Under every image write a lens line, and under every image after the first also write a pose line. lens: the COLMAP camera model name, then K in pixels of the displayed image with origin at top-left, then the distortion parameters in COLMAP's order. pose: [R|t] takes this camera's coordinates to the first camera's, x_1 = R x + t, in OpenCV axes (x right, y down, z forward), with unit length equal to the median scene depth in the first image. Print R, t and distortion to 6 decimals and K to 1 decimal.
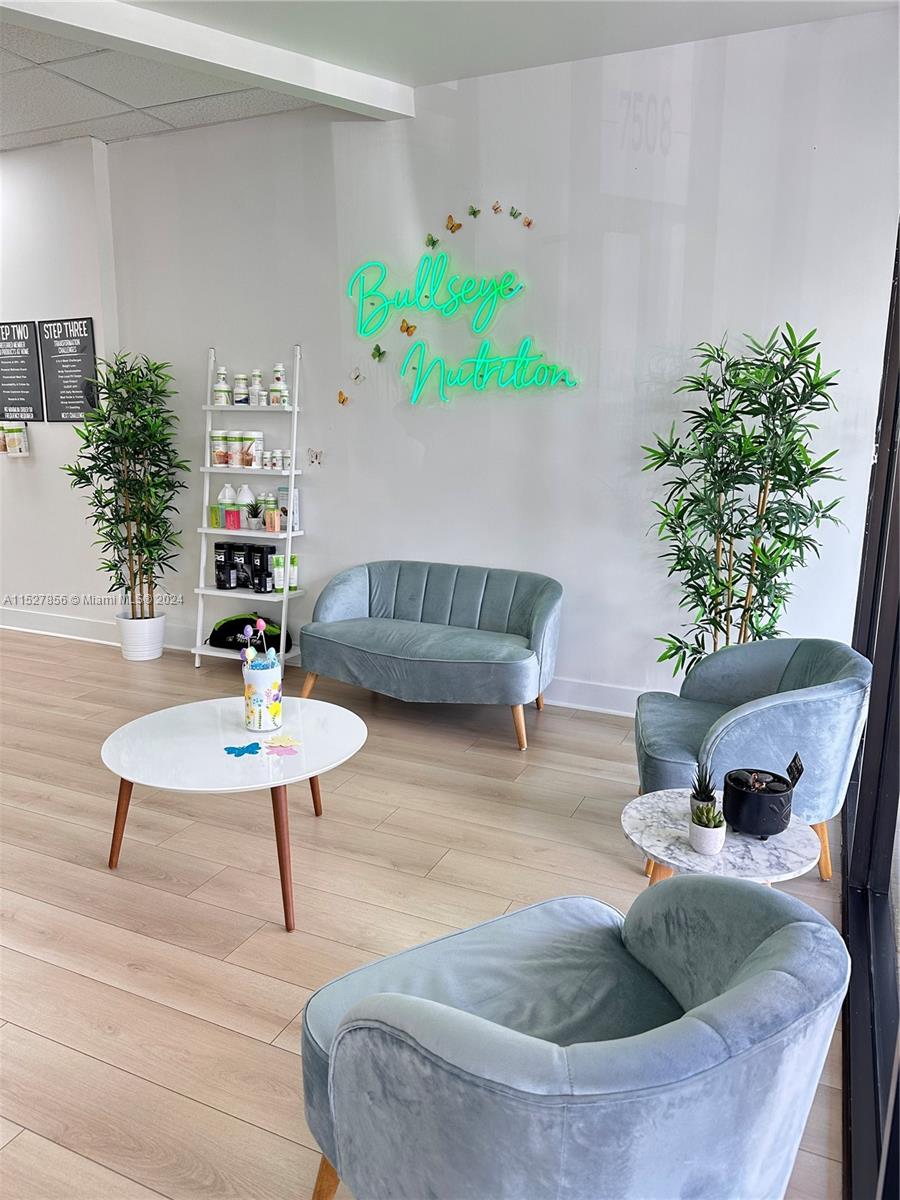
lens RADIAL K [[849.3, 0, 453.6], [0, 849.3, 600.6], [0, 0, 1]] dist [0.035163, -0.042953]
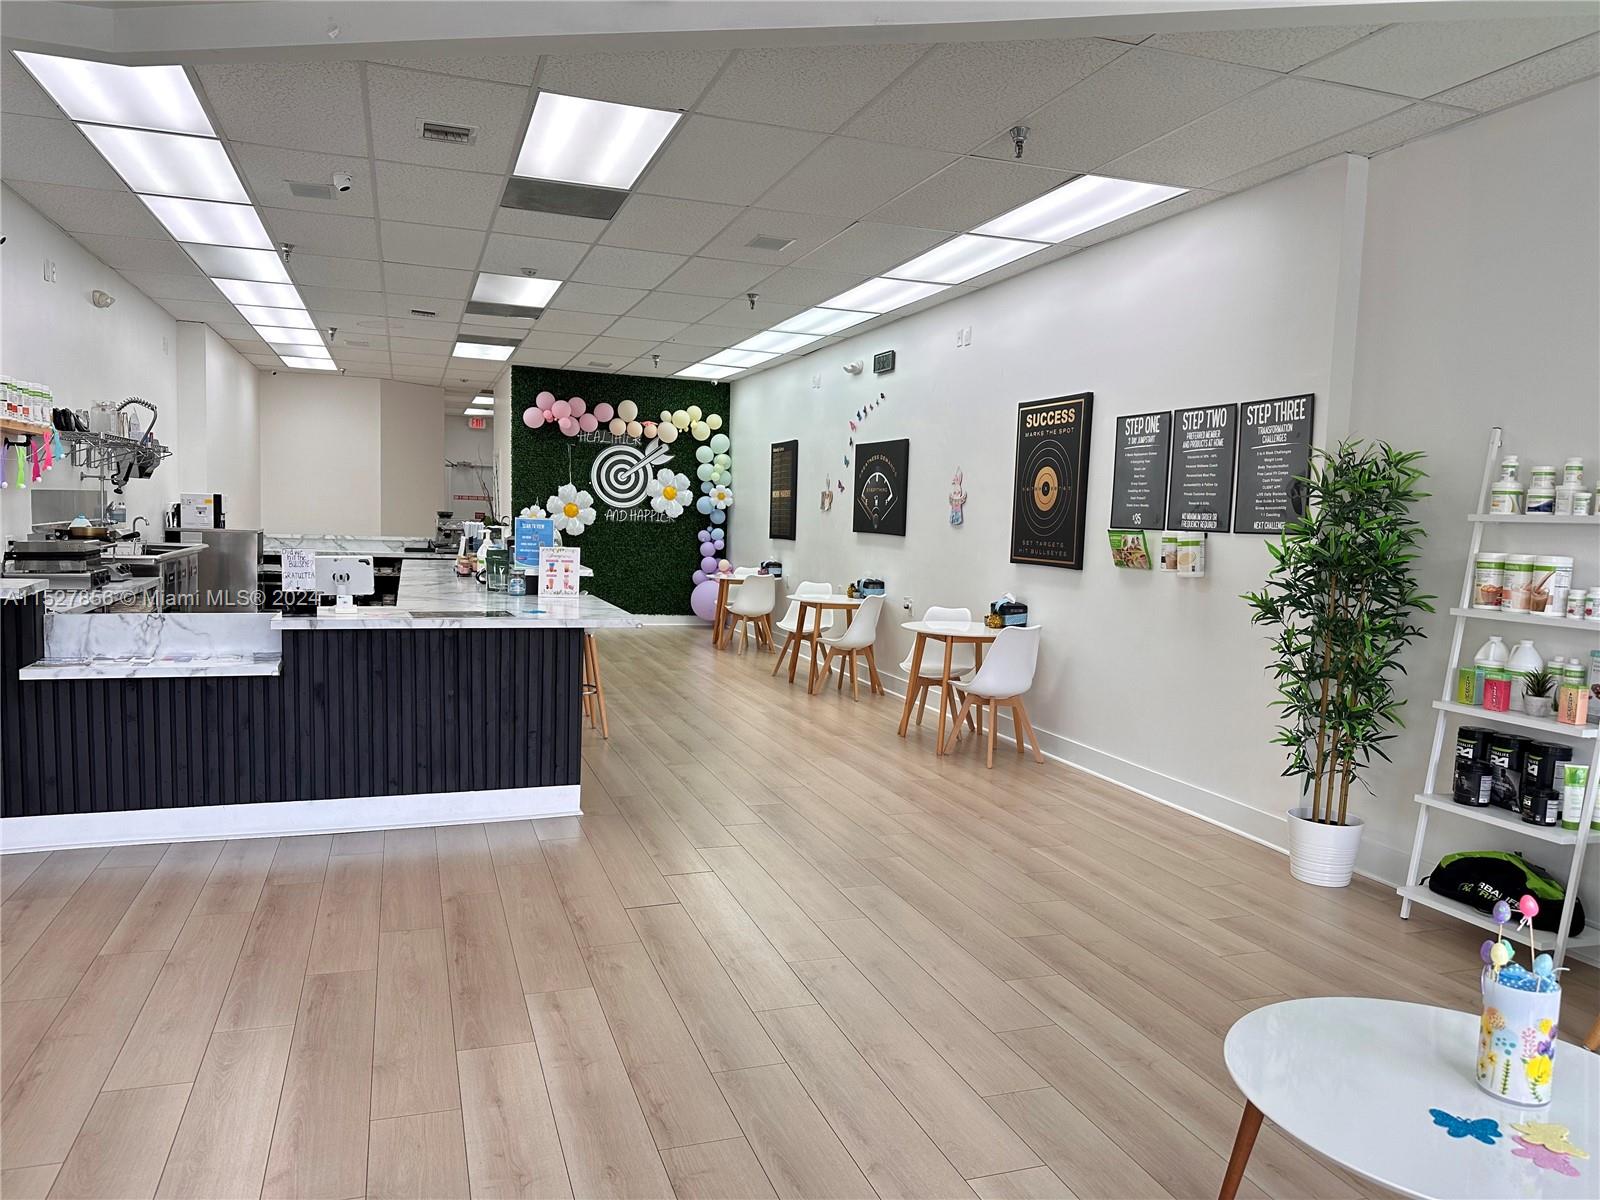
lens RADIAL K [[1132.4, 0, 806.1], [0, 1132.4, 617.5], [0, 0, 1]] dist [0.035163, -0.042953]
pose [[0.693703, 0.076684, -0.716167, -0.018877], [-0.165119, 0.984767, -0.054495, -0.022604], [0.701079, 0.156056, 0.695798, 0.062630]]
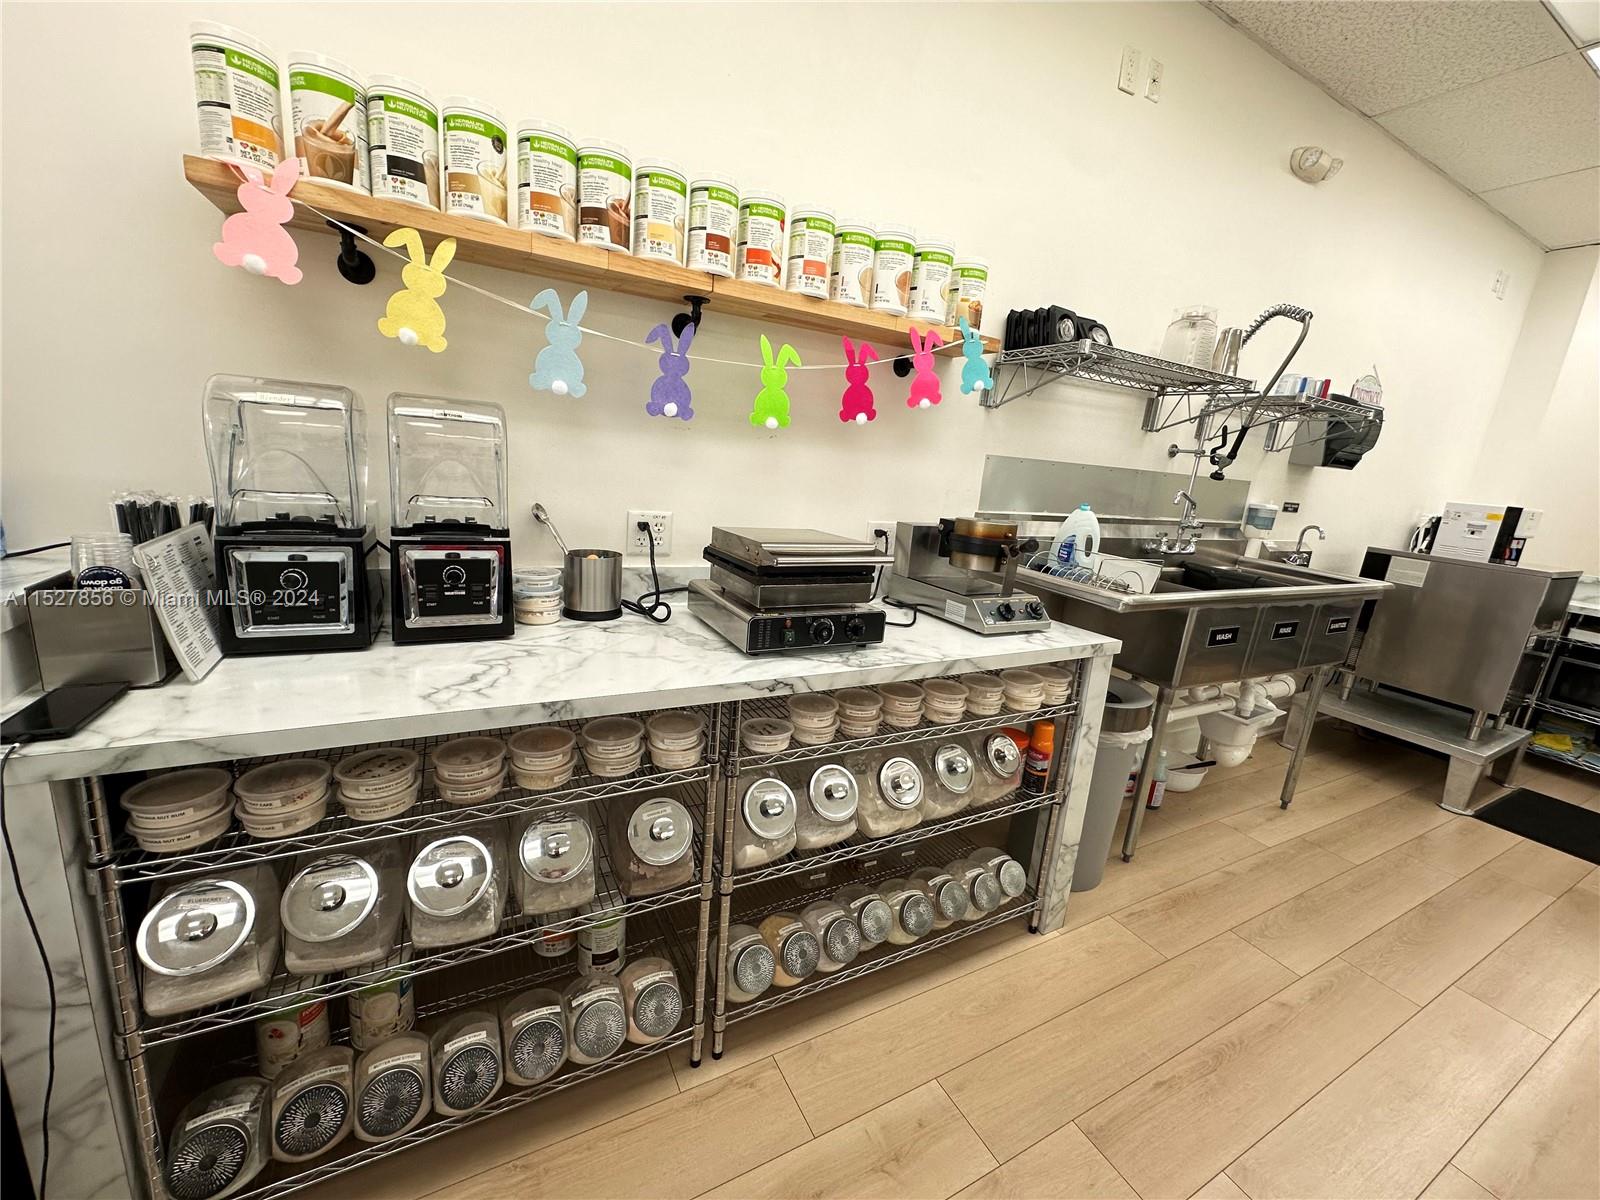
lens RADIAL K [[639.2, 0, 808.1], [0, 639.2, 599.1], [0, 0, 1]] dist [0.001362, 0.000013]
pose [[-0.598462, 0.116432, -0.792645, -1.125015], [-0.253664, 0.910942, 0.325330, -0.113488], [0.759932, 0.395764, -0.515630, 0.503730]]
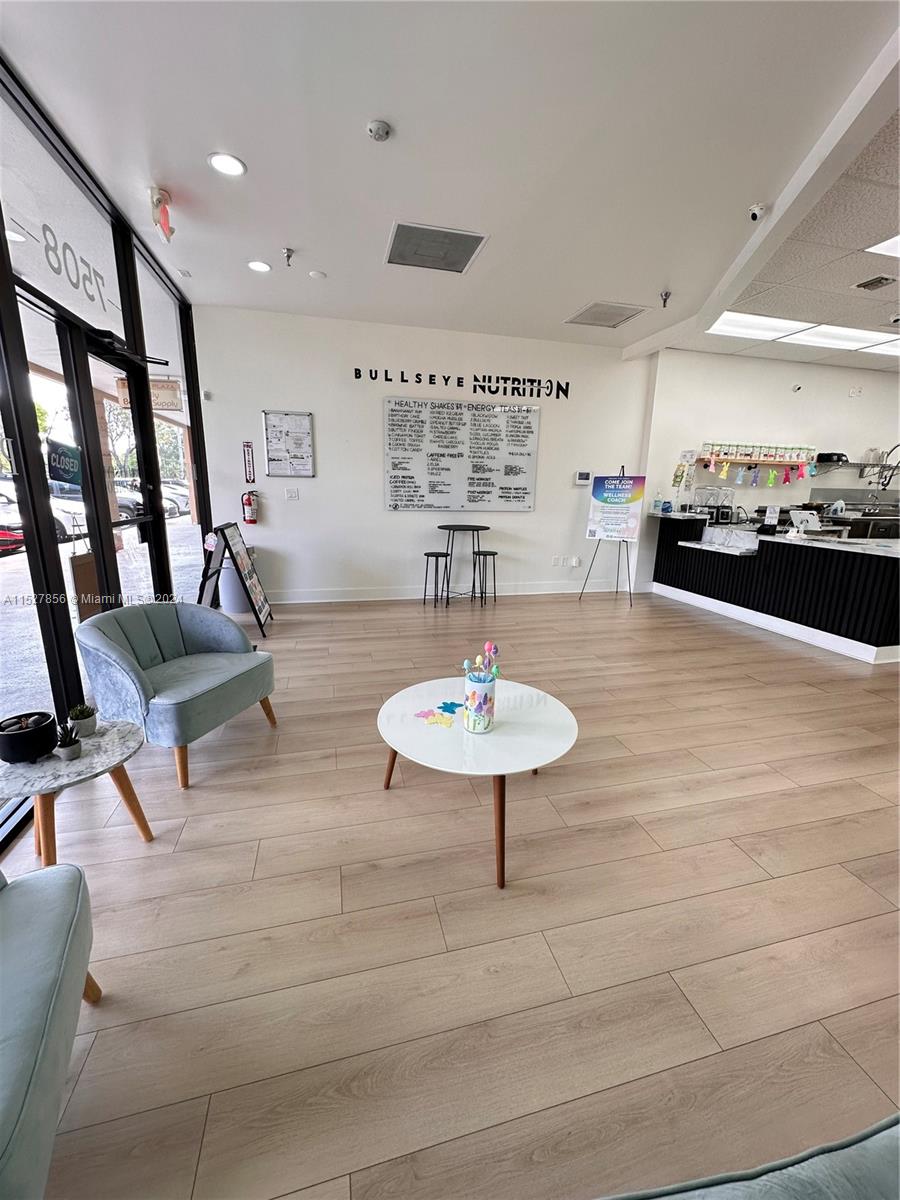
lens RADIAL K [[479.4, 0, 443.9], [0, 479.4, 600.0], [0, 0, 1]] dist [0.001362, 0.000013]
pose [[-0.786281, 0.113486, -0.607358, 0.114753], [-0.154022, 0.915955, 0.370545, -0.144700], [0.598364, 0.384899, -0.702718, 0.782048]]
